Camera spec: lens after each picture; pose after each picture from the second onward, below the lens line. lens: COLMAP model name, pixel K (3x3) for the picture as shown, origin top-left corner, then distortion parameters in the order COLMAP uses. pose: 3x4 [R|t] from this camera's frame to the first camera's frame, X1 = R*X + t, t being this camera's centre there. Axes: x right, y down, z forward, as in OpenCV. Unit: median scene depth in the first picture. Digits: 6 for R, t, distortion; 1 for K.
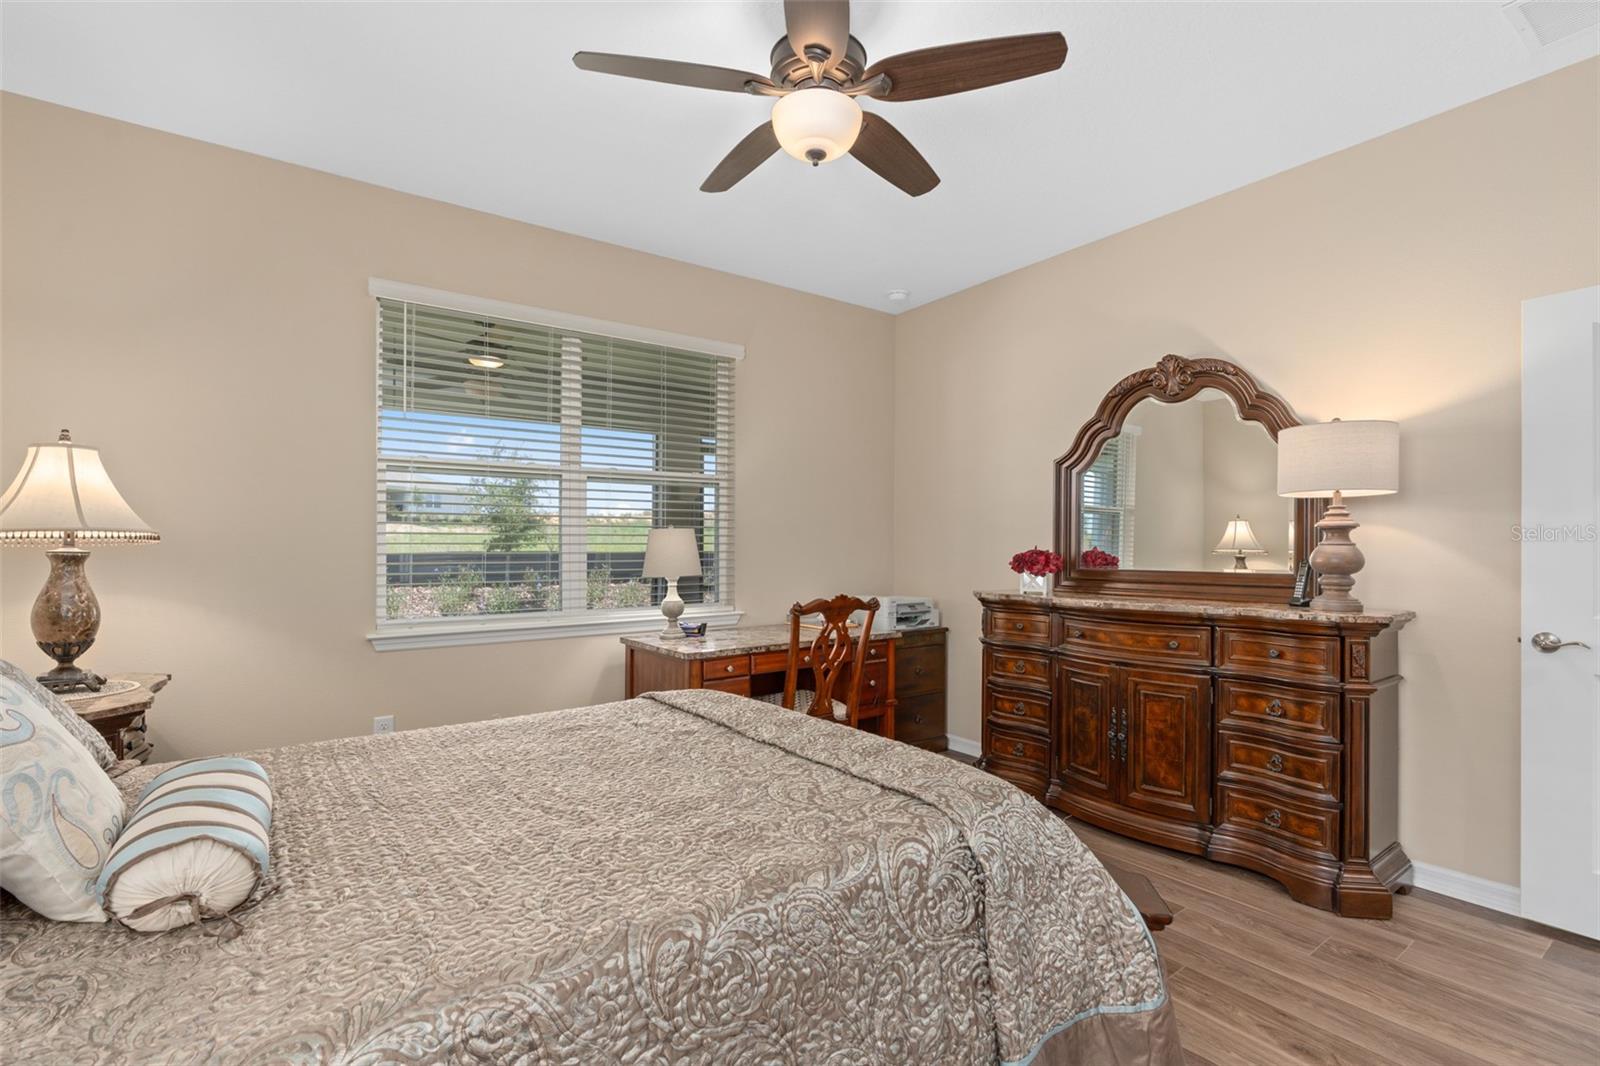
lens RADIAL K [[725.5, 0, 805.1], [0, 725.5, 520.3], [0, 0, 1]] dist [0.000575, 0.000634]
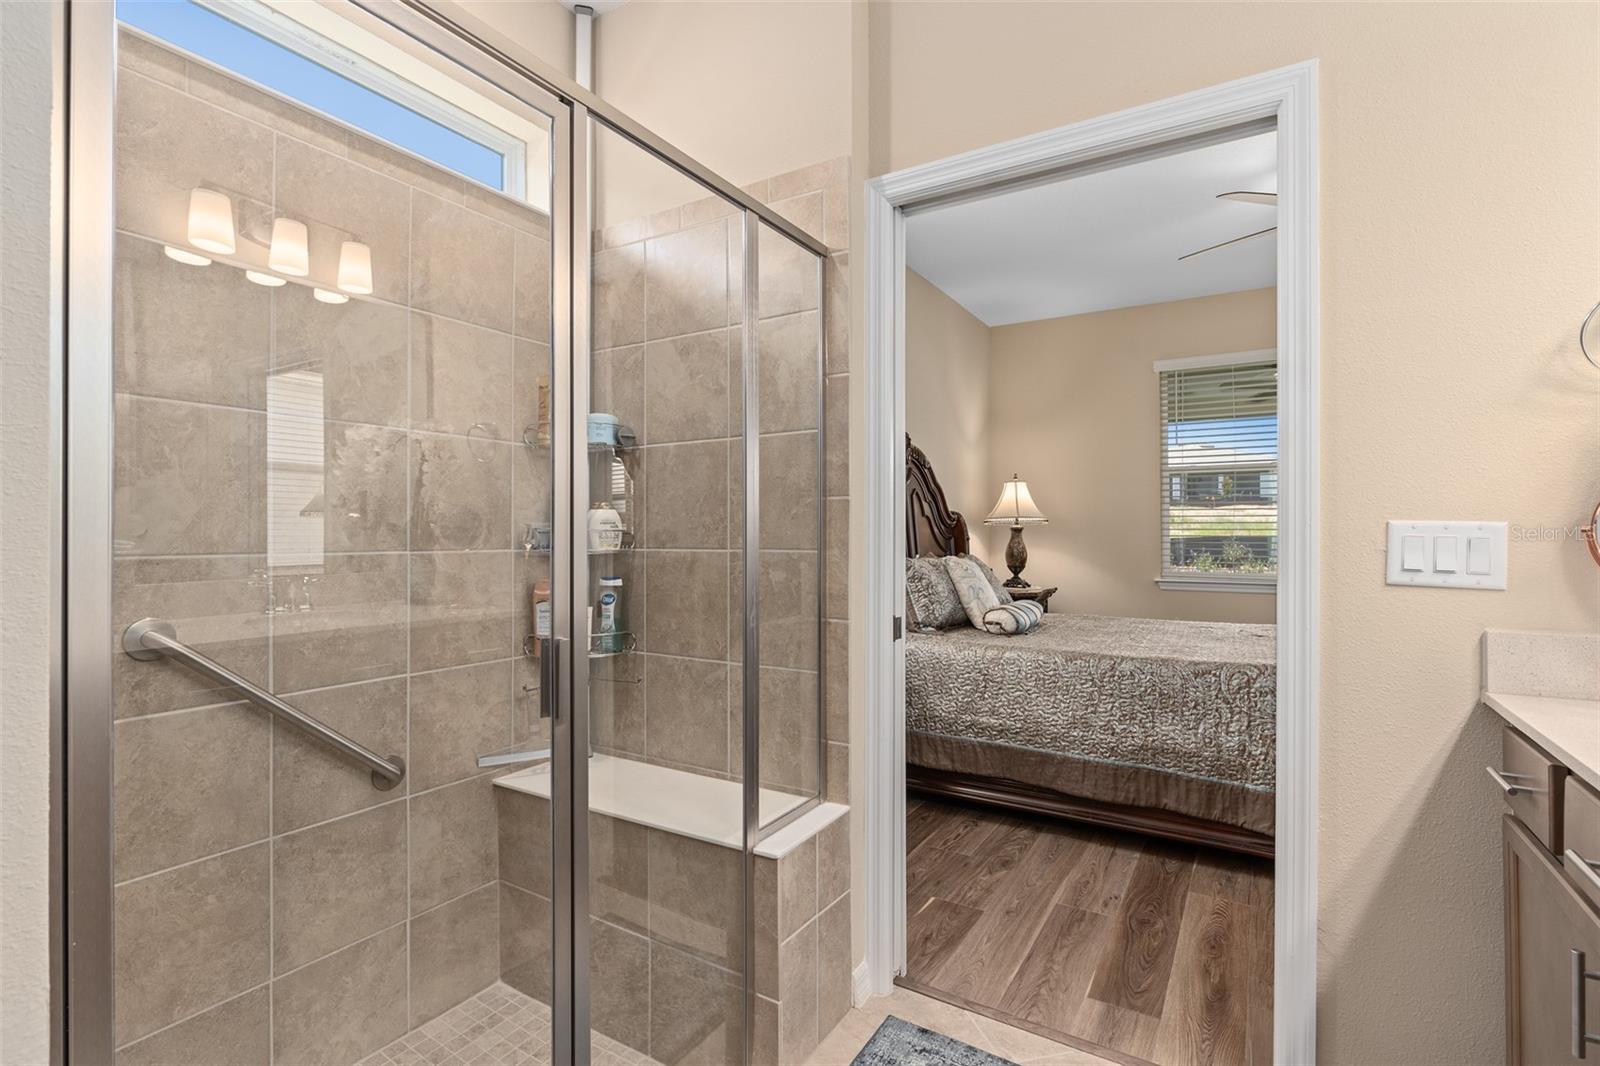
lens RADIAL K [[755.8, 0, 796.1], [0, 755.8, 534.3], [0, 0, 1]] dist [-0.000699, -0.000125]
pose [[0.374138, 0.006675, -0.927349, 0.927704], [0.023088, 0.999597, 0.016510, 0.010618], [0.927085, -0.027588, 0.373834, -0.532717]]
